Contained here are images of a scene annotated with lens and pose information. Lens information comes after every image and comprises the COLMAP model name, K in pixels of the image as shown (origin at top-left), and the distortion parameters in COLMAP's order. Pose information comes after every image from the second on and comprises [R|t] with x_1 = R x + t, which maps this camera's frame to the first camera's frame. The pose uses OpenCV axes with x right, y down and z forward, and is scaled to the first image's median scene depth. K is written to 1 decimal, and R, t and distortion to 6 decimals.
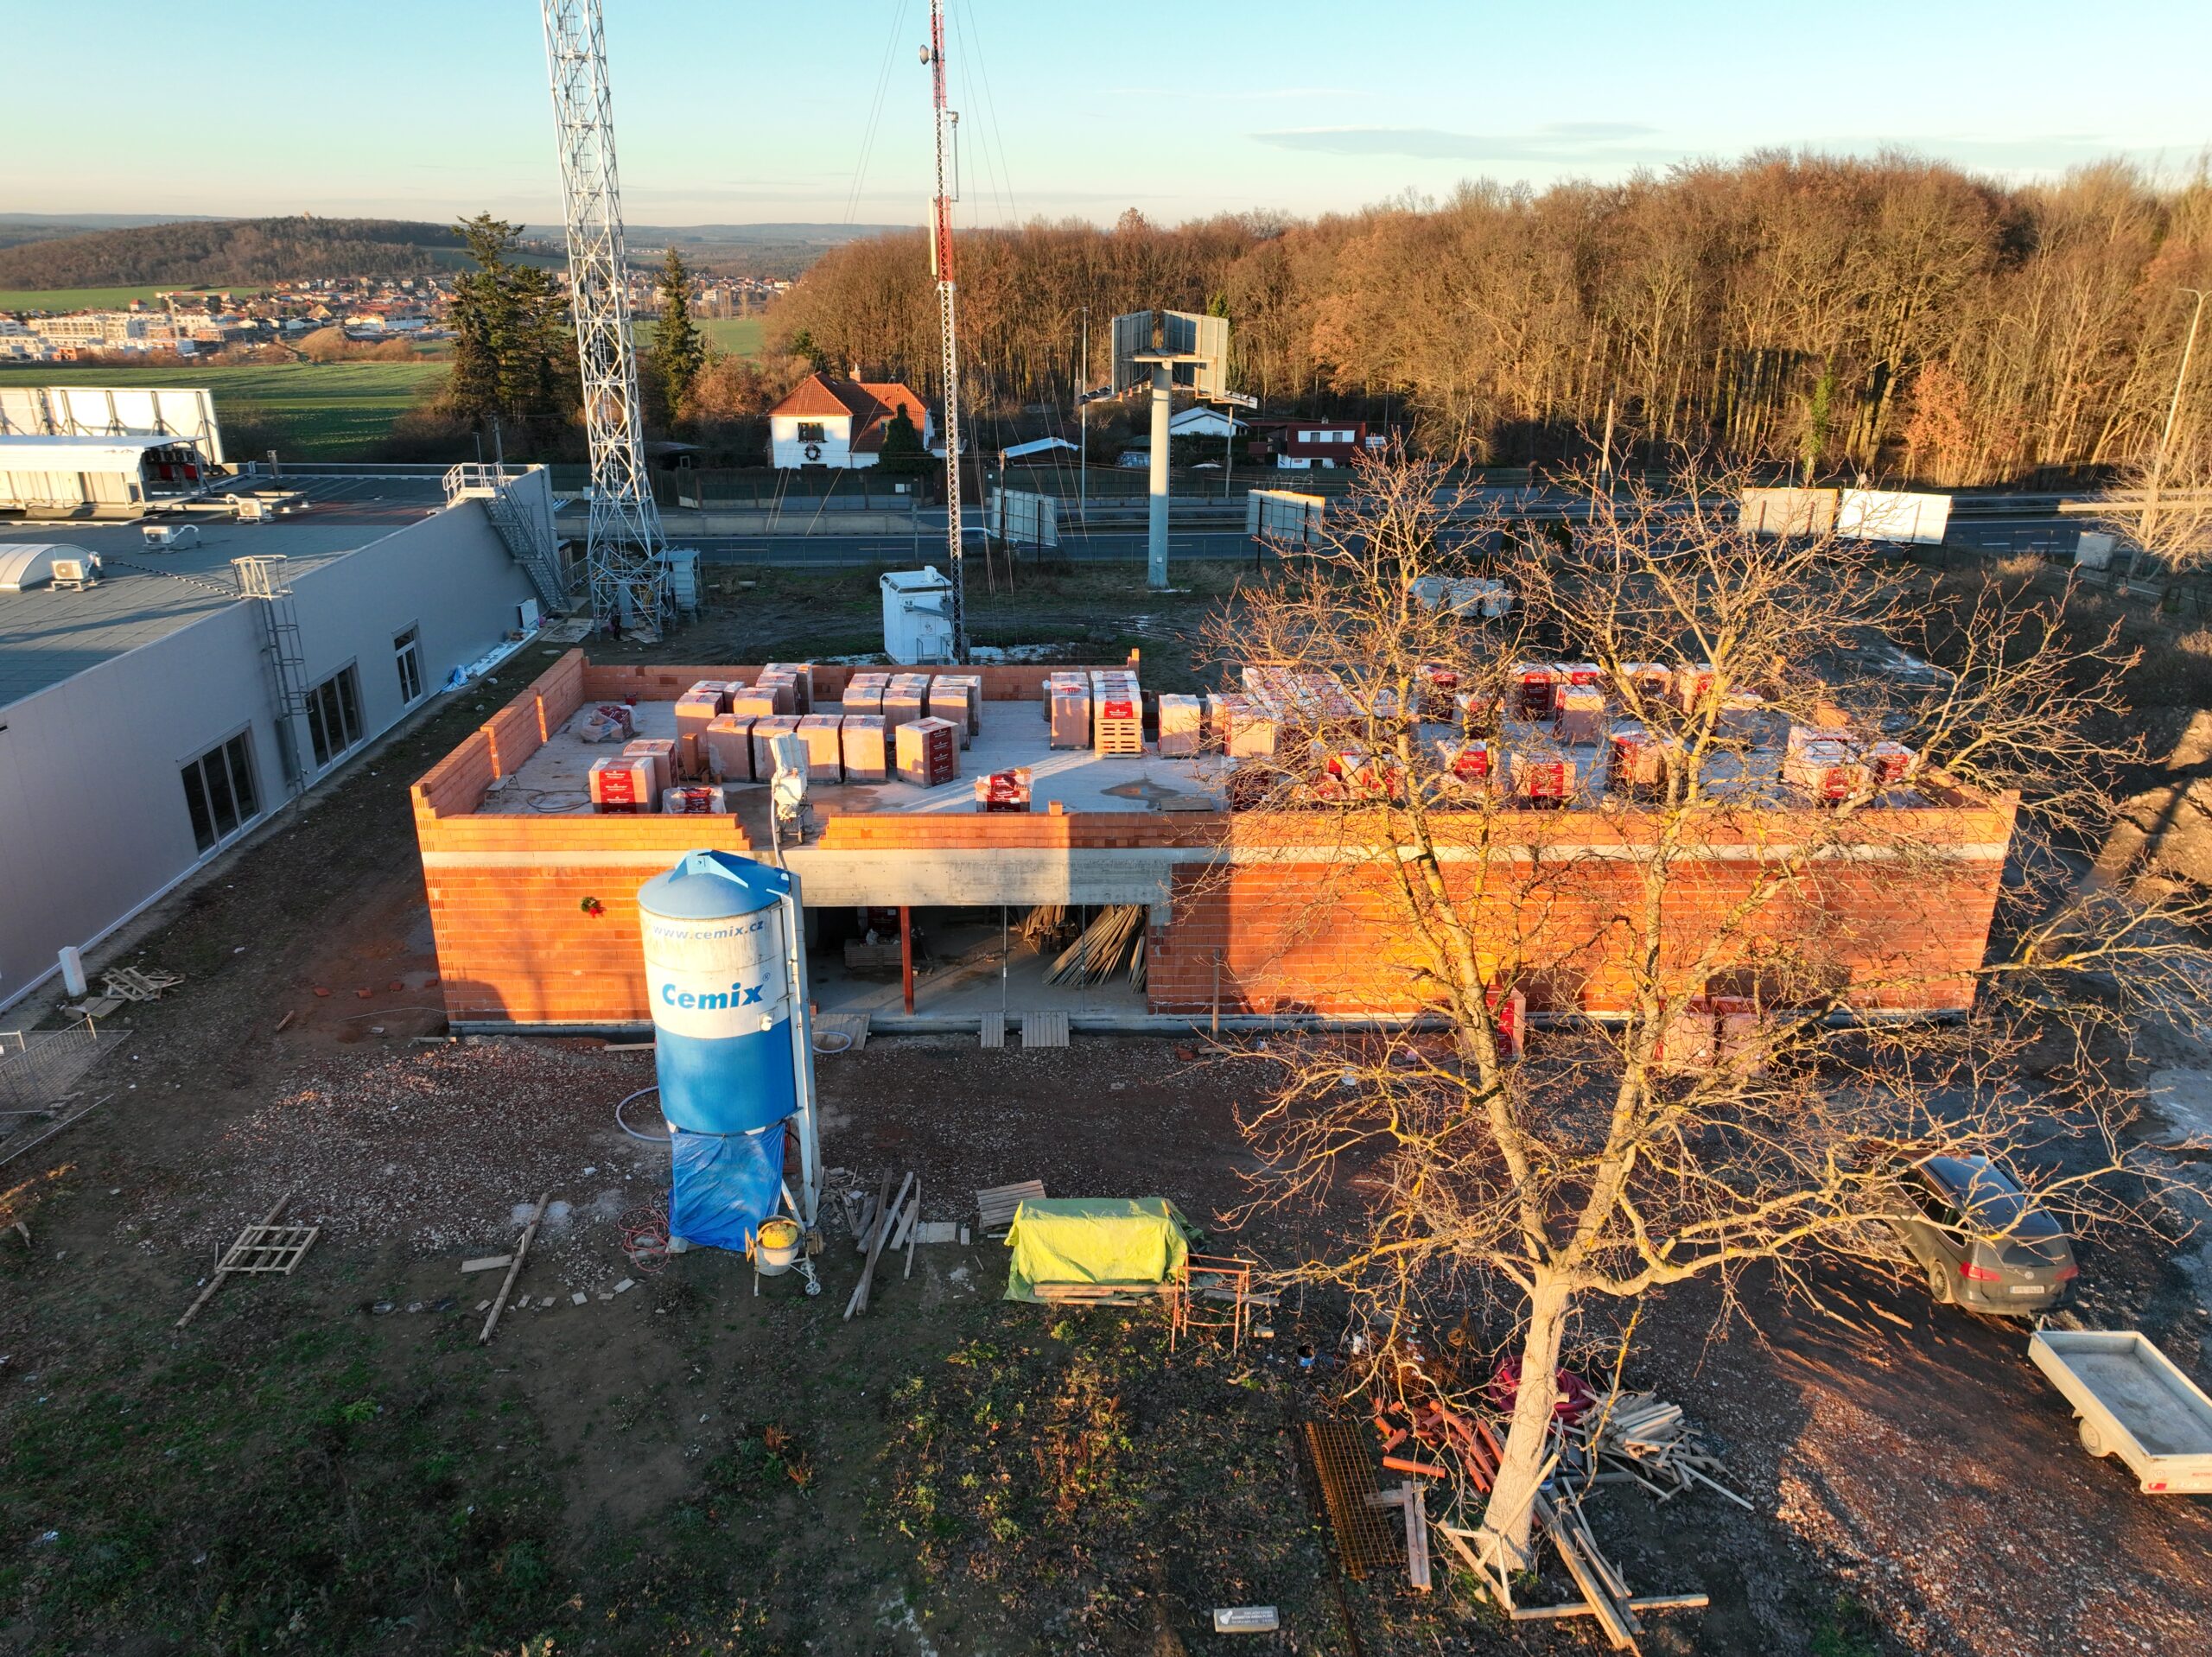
lens RADIAL K [[1570.3, 0, 1106.0], [0, 1570.3, 828.5], [0, 0, 1]] dist [-0.025450, 0.042979]
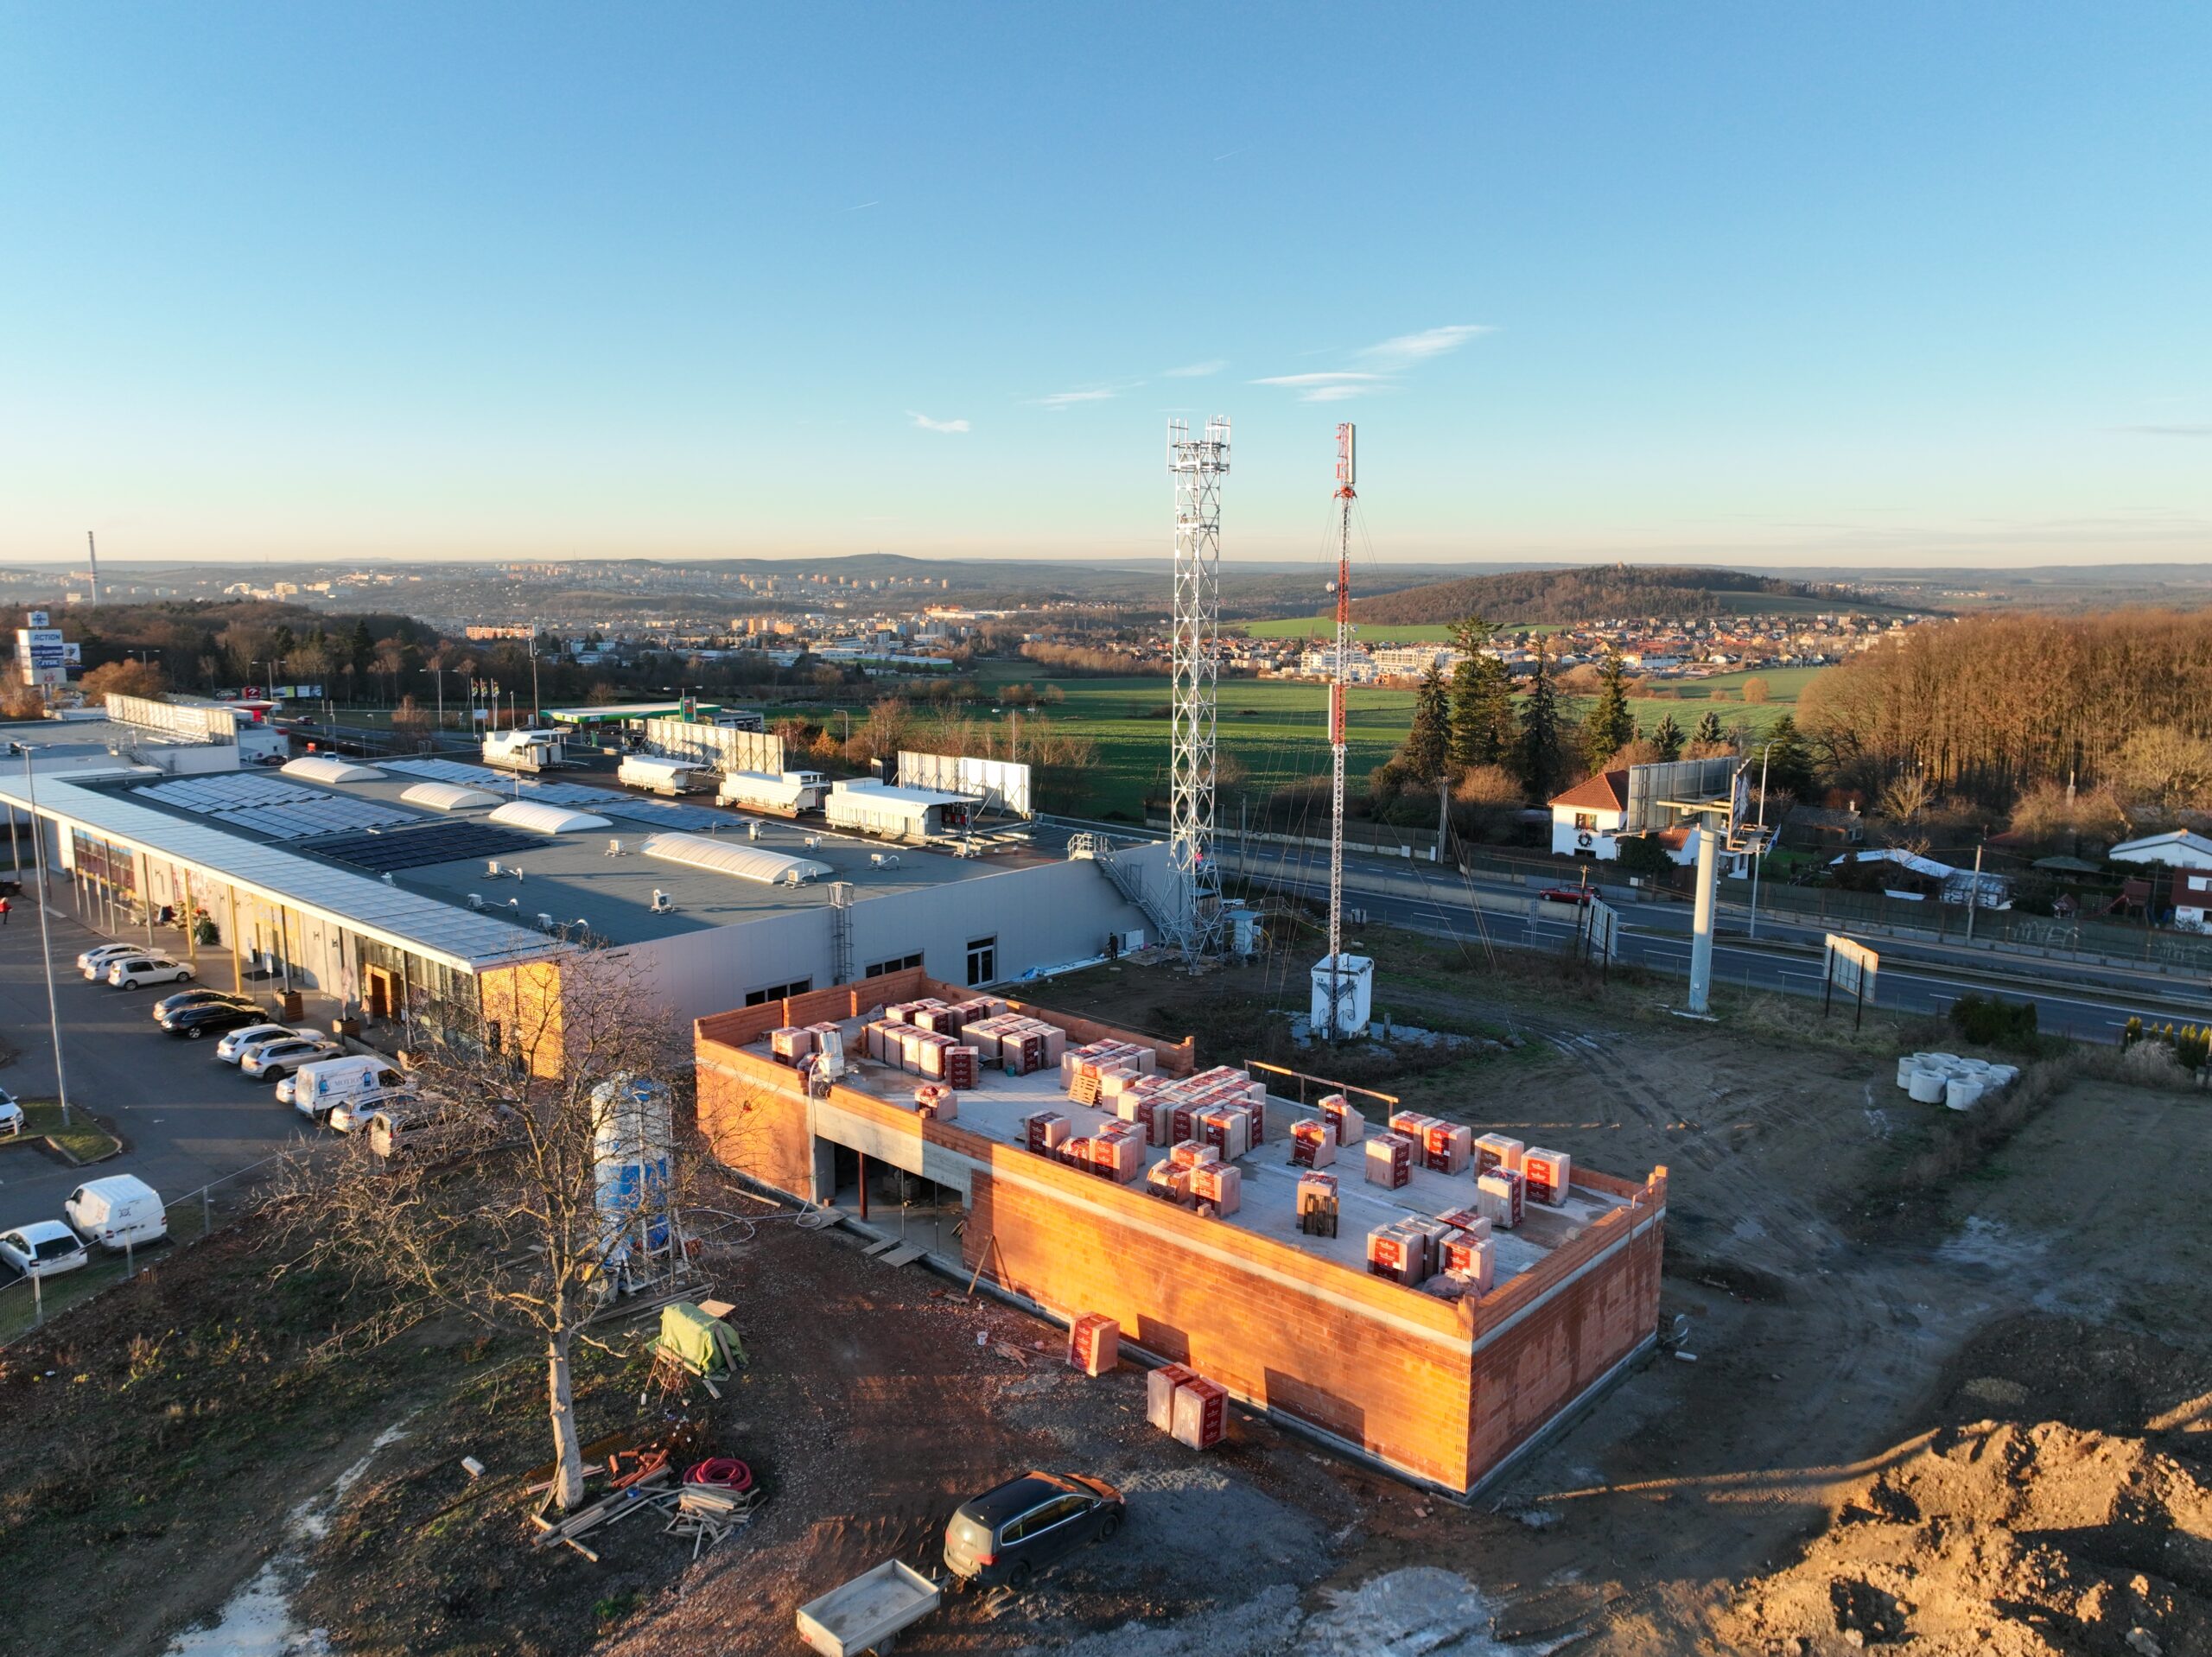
lens RADIAL K [[1563.9, 0, 1106.0], [0, 1563.9, 828.5], [0, 0, 1]] dist [0.005534, 0.003934]
pose [[0.716811, 0.108008, -0.688852, 0.686002], [-0.244401, 0.964173, -0.103143, -0.101455], [0.653032, 0.242290, 0.717527, -0.048299]]
